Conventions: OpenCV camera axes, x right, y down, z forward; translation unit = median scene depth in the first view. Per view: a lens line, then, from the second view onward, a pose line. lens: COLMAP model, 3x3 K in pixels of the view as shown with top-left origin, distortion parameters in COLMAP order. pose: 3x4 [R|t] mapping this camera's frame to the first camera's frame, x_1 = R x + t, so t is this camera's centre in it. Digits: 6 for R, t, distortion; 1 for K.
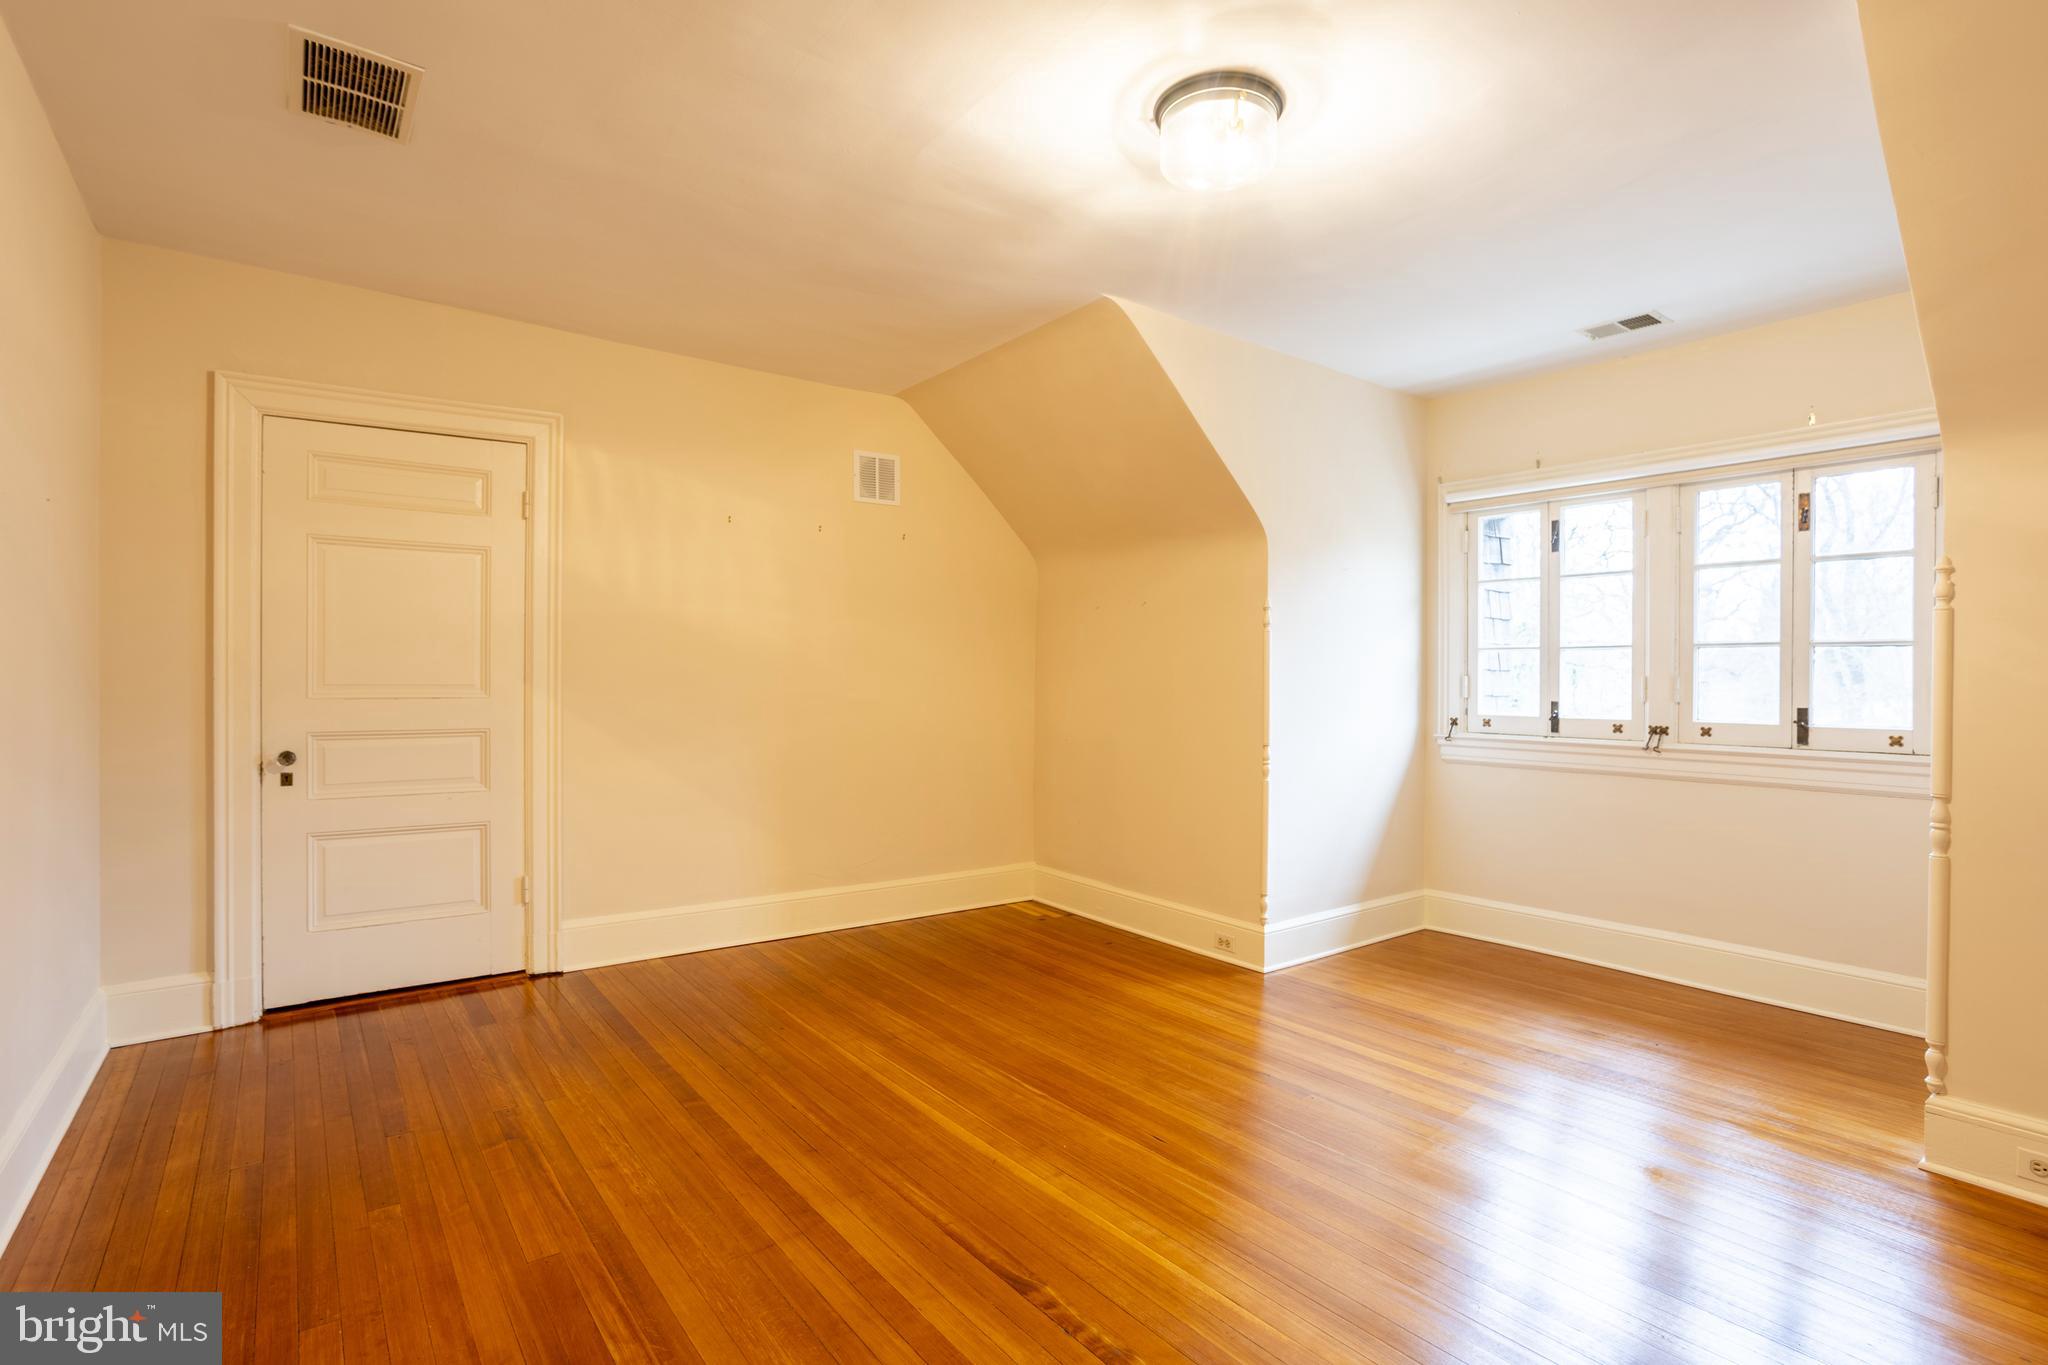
lens RADIAL K [[988.5, 0, 1028.9], [0, 988.5, 687.2], [0, 0, 1]] dist [-0.072103, 0.038455]
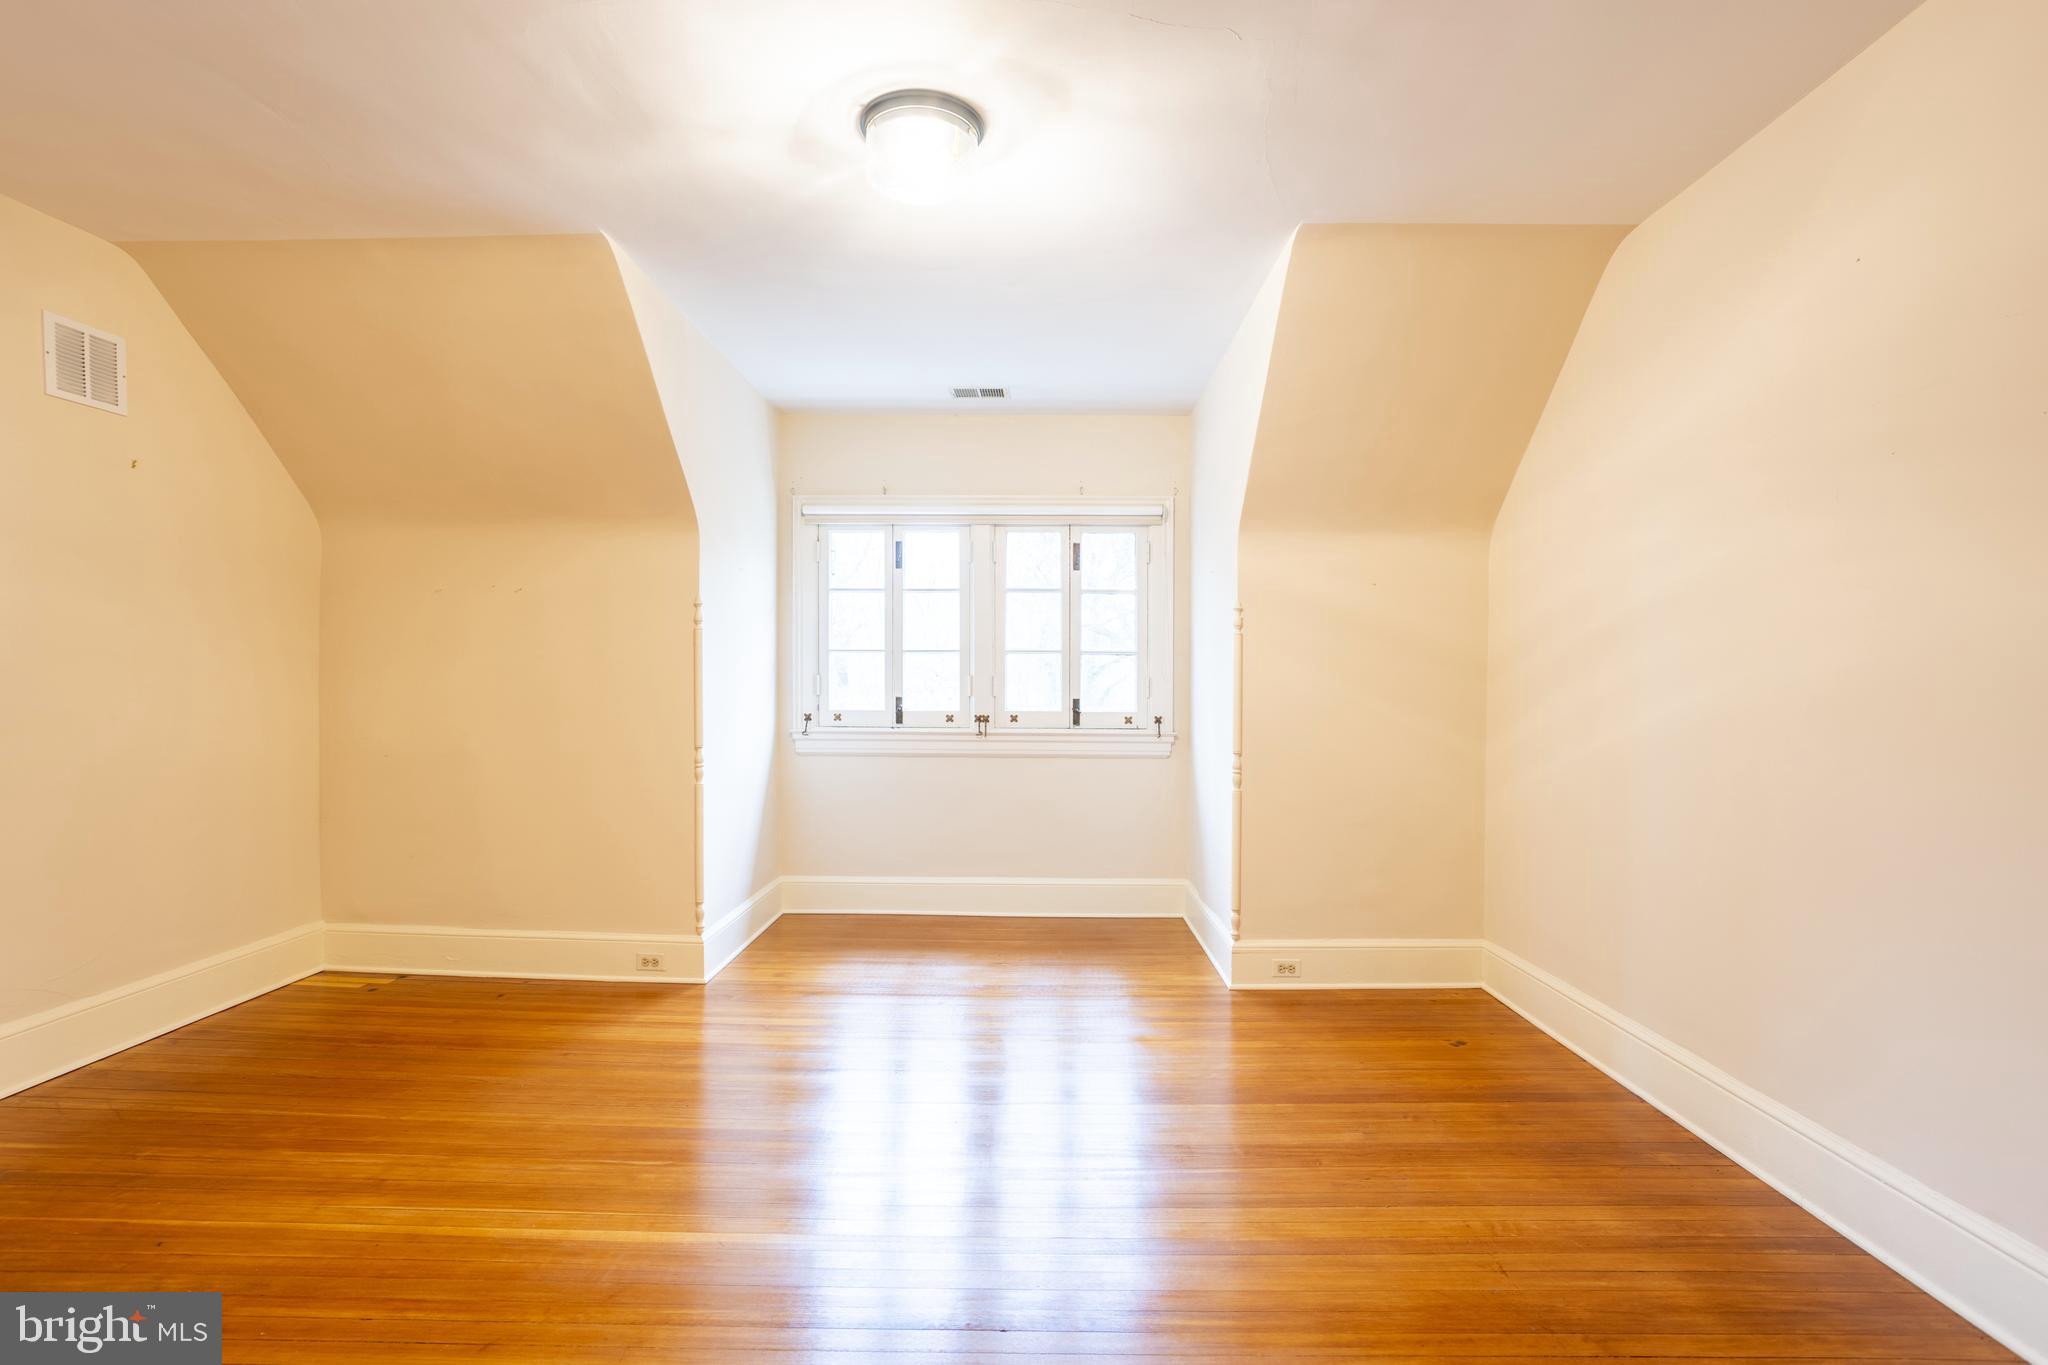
lens RADIAL K [[988.5, 0, 1028.9], [0, 988.5, 687.2], [0, 0, 1]] dist [-0.072103, 0.038455]
pose [[0.616791, -0.008425, 0.787082, -0.315632], [0.006256, 0.999964, 0.005801, -0.003072], [-0.787102, 0.001346, 0.616821, 0.156725]]
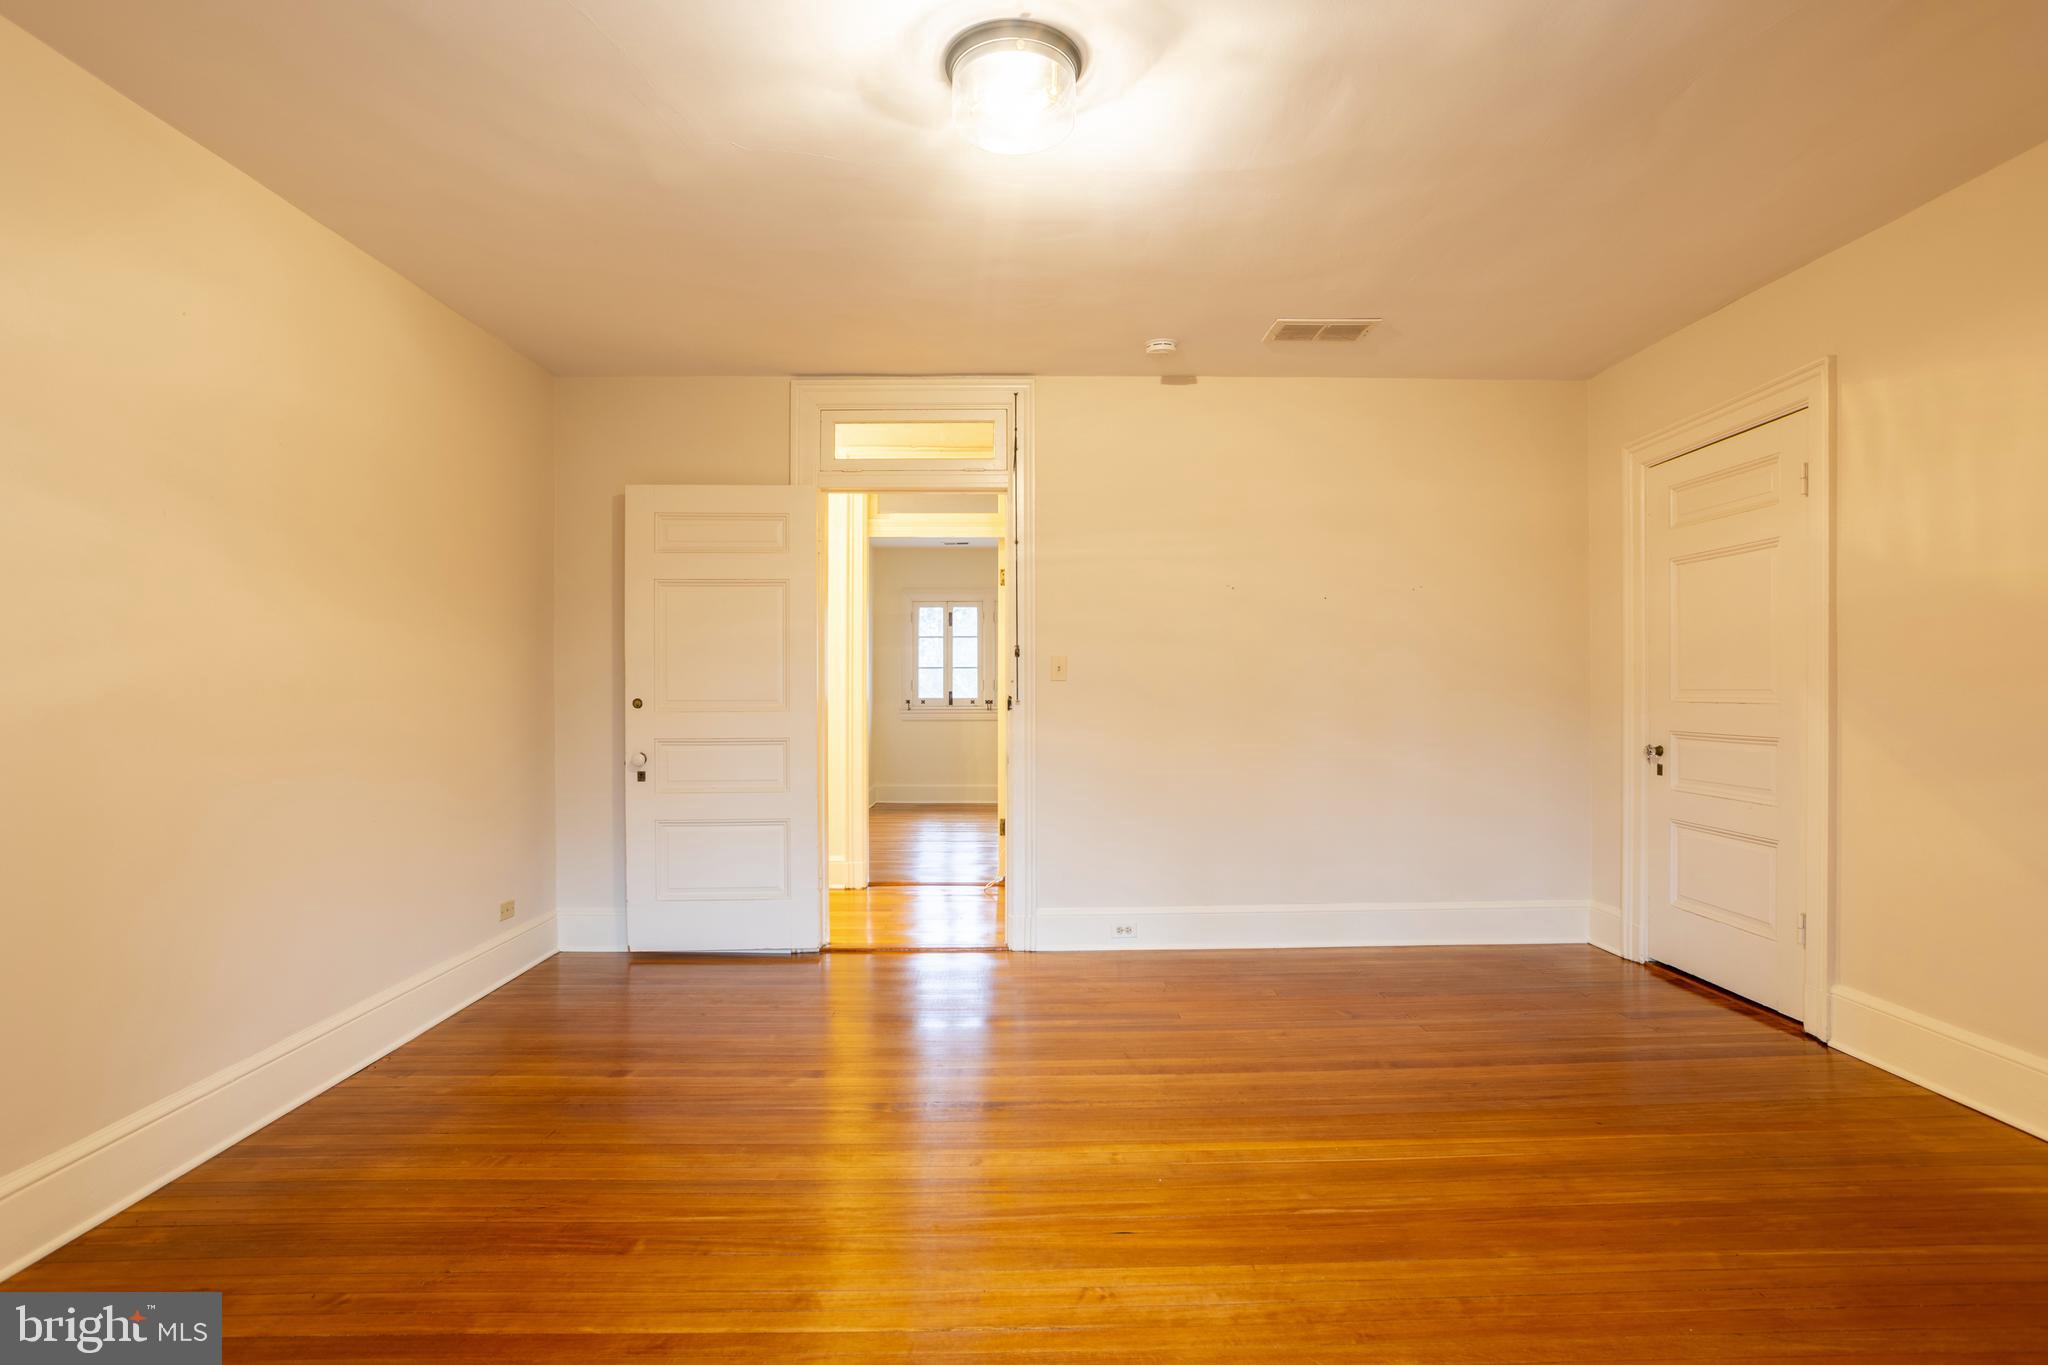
lens RADIAL K [[988.5, 0, 1028.9], [0, 988.5, 687.2], [0, 0, 1]] dist [-0.072103, 0.038455]
pose [[-0.593852, -0.004848, -0.804560, 0.531230], [-0.004722, 0.999986, -0.002540, 0.001187], [0.804561, 0.002291, -0.593866, 0.893100]]
